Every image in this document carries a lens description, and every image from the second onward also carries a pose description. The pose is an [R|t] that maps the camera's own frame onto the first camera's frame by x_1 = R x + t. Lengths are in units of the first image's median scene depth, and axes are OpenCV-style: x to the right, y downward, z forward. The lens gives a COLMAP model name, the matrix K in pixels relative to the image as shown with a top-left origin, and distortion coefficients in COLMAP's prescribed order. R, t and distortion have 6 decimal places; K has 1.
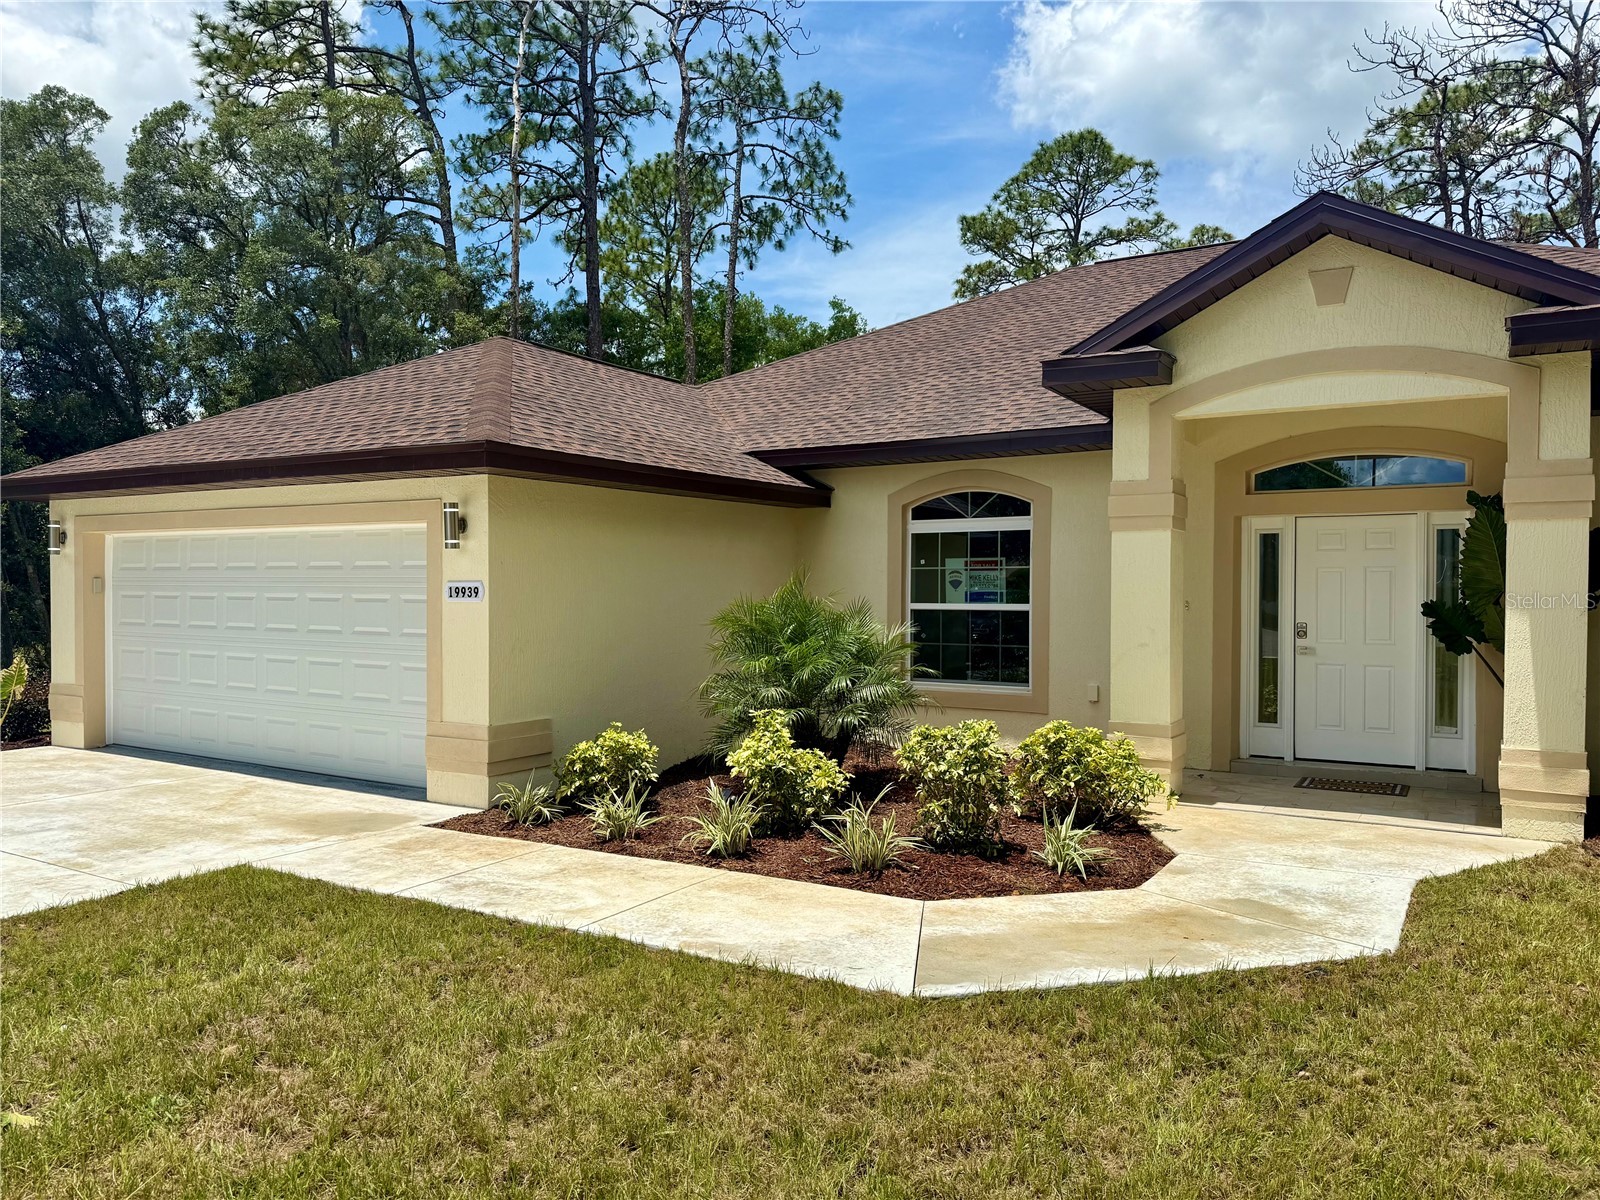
lens RADIAL K [[1115.9, 0, 795.9], [0, 1115.9, 606.6], [0, 0, 1]] dist [0.049265, -0.059462]
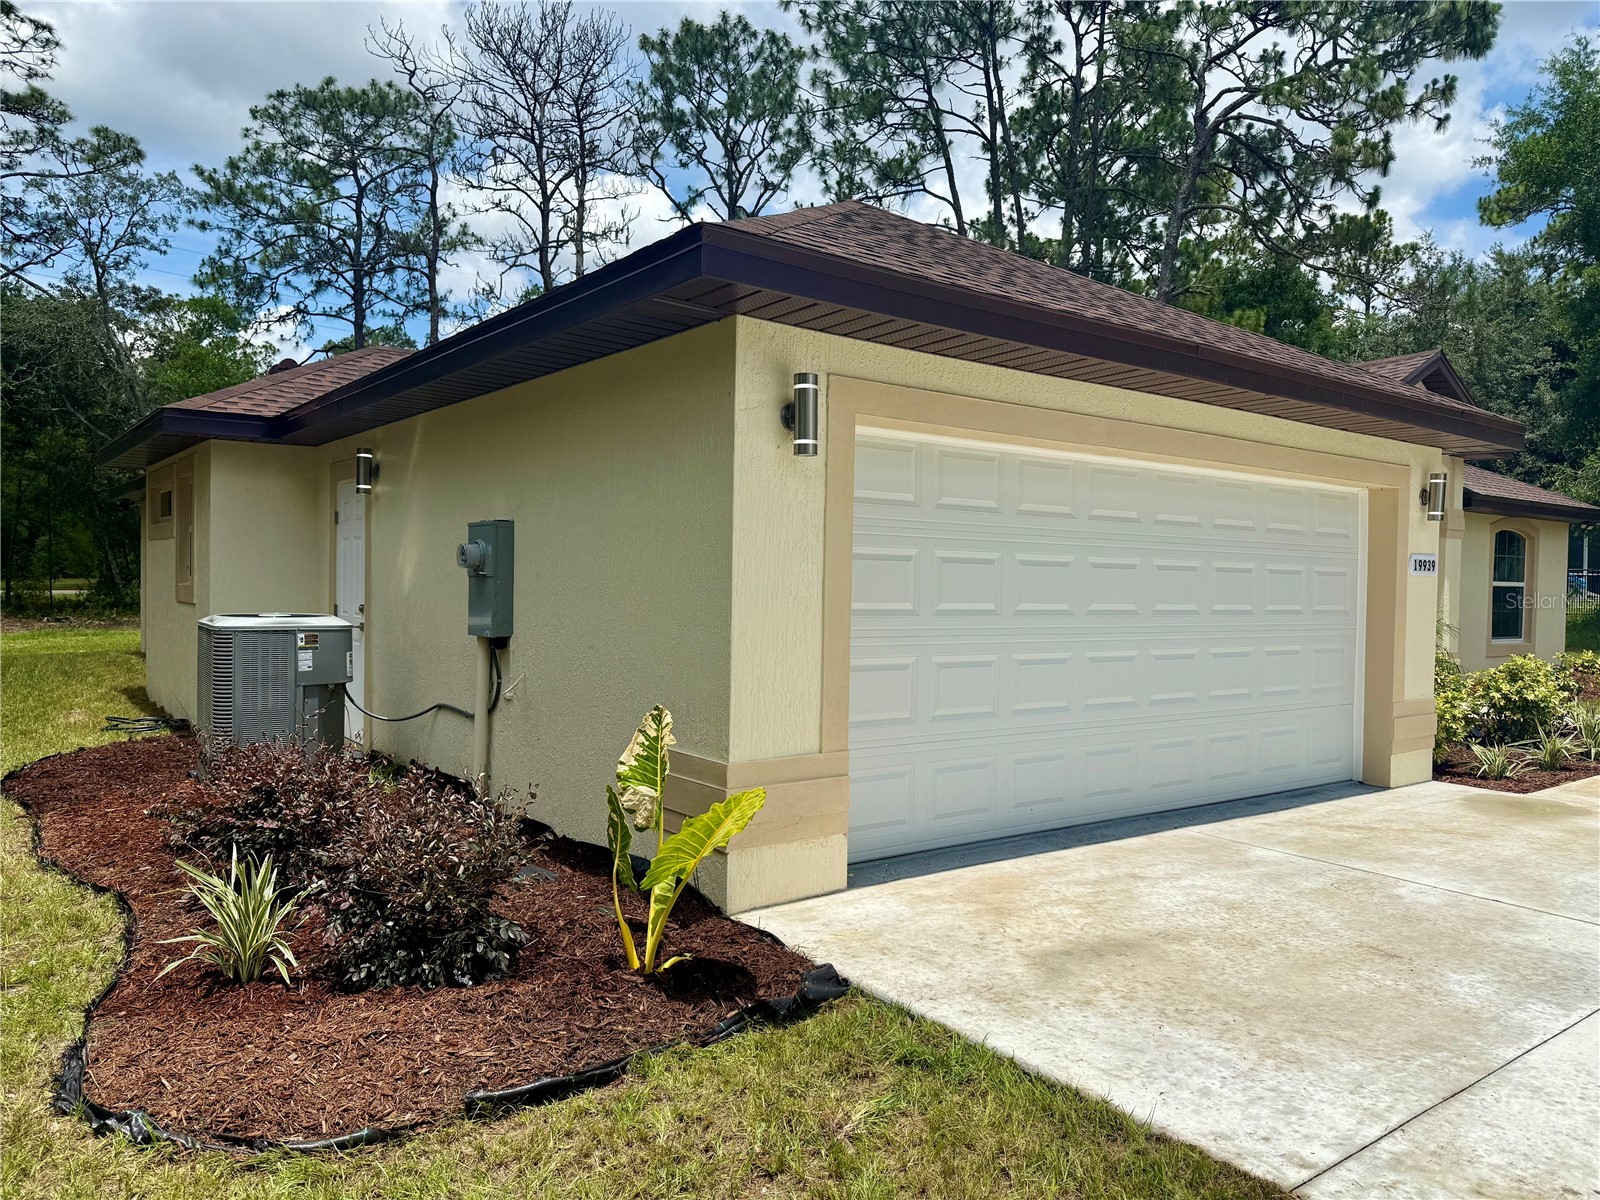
lens RADIAL K [[1141.3, 0, 800.0], [0, 1141.3, 600.0], [0, 0, 1]] dist [-0.000311, -0.002670]
pose [[0.371642, -0.013105, 0.928284, -1.406014], [-0.003361, 0.999875, 0.015461, 0.003630], [-0.928370, -0.008866, 0.371551, 1.119278]]
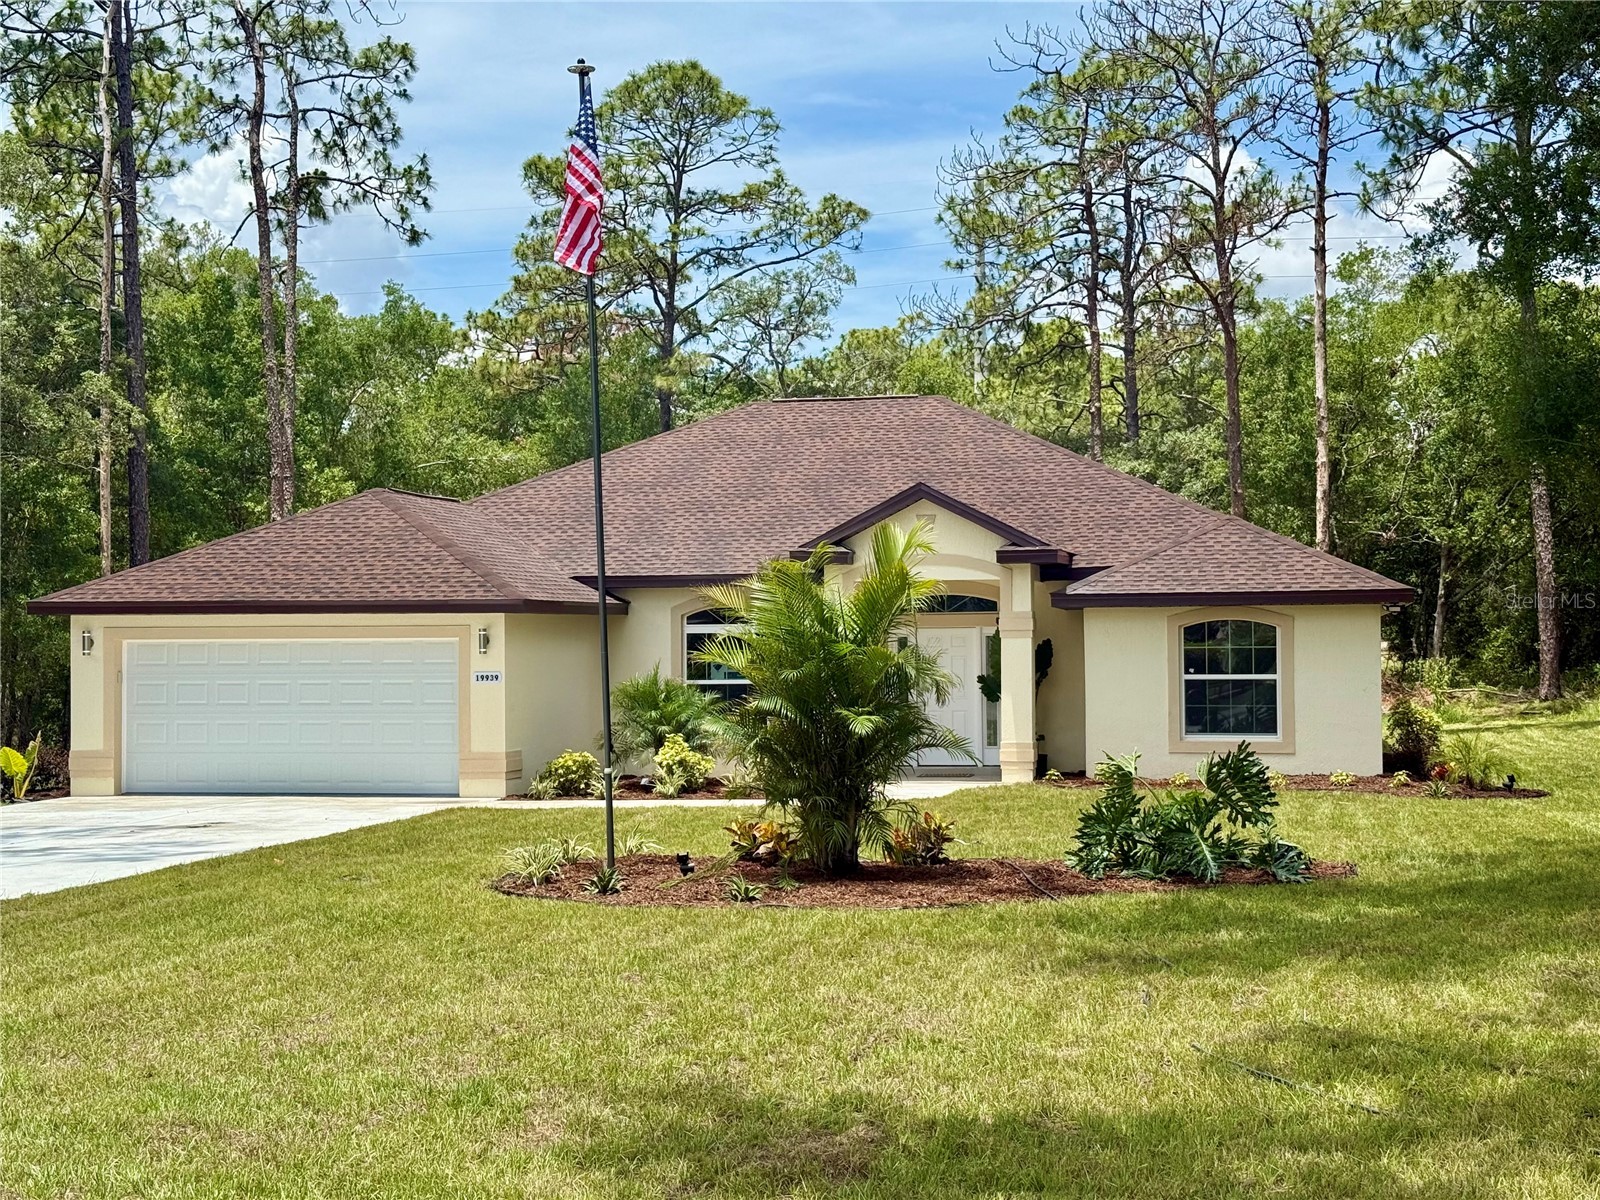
lens RADIAL K [[2170.7, 0, 806.7], [0, 2170.7, 610.6], [0, 0, 1]] dist [0.161075, -0.013089]
pose [[0.942423, -0.005258, 0.334383, -0.972926], [0.016638, 0.999375, -0.031176, -0.003796], [-0.334010, 0.034944, 0.941922, -2.443423]]
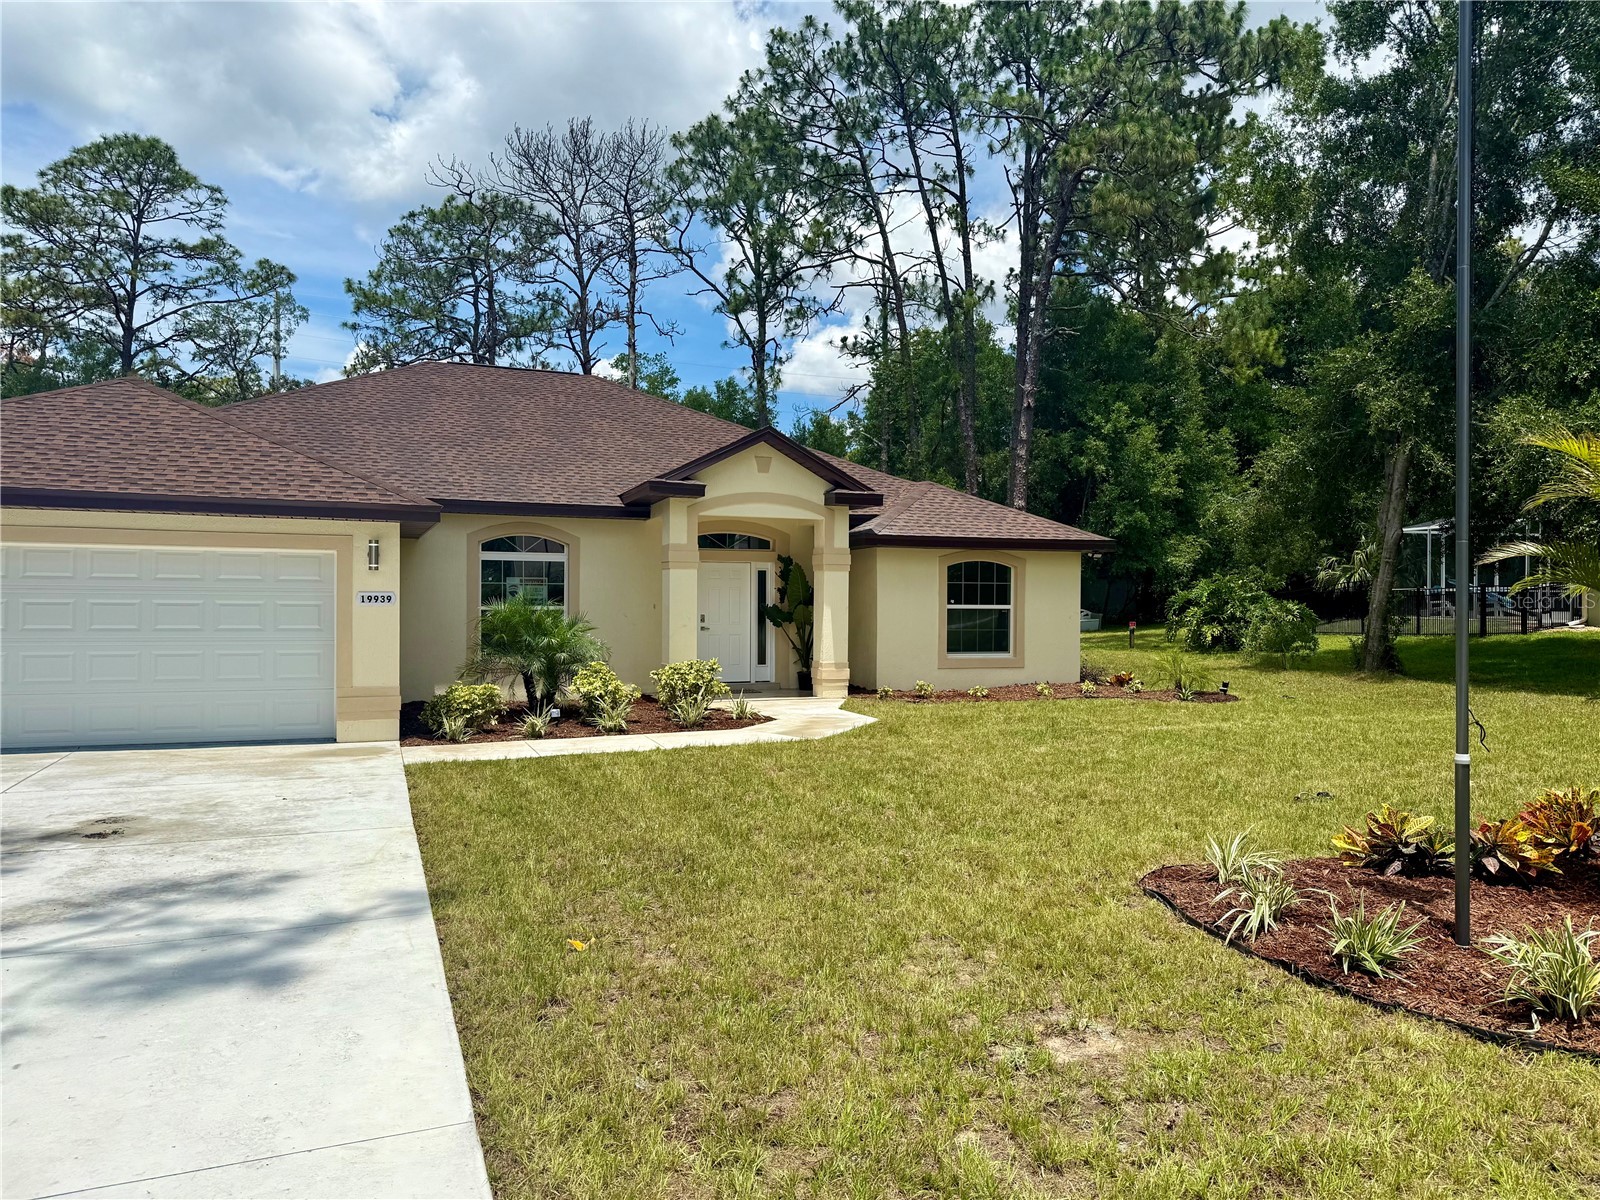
lens RADIAL K [[1115.9, 0, 795.9], [0, 1115.9, 606.6], [0, 0, 1]] dist [0.049265, -0.059462]
pose [[0.603523, -0.004619, 0.797332, -1.149346], [0.007911, 0.999969, -0.000195, 0.001707], [-0.797306, 0.006425, 0.603541, -0.360278]]
